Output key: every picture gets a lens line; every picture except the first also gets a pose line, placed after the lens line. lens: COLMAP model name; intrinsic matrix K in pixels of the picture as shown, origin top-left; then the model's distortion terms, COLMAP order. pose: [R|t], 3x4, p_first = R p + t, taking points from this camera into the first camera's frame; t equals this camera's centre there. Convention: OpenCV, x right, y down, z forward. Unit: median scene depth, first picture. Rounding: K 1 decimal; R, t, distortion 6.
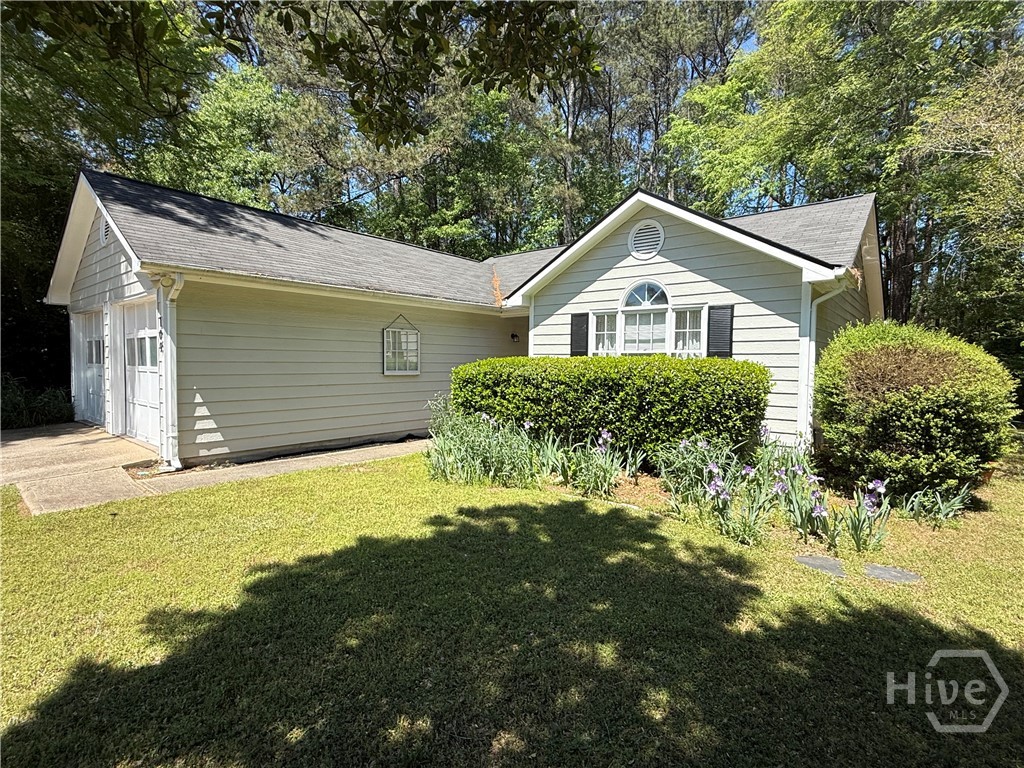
lens RADIAL K [[496.0, 0, 513.4], [0, 496.0, 386.7], [0, 0, 1]] dist [0.006026, 0.000368]
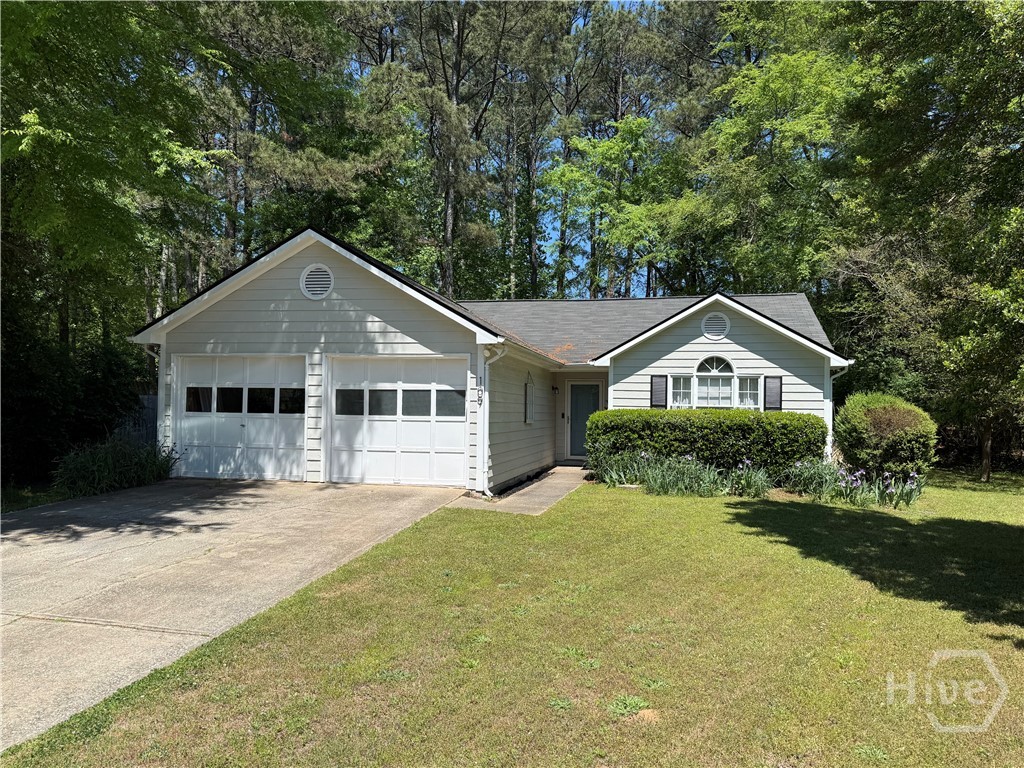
lens RADIAL K [[703.7, 0, 510.7], [0, 703.7, 388.8], [0, 0, 1]] dist [0.046748, -0.050633]
pose [[0.900403, 0.019306, 0.434627, -1.120140], [0.014823, 0.997073, -0.074999, 0.020869], [-0.434803, 0.073972, 0.897482, -0.521375]]
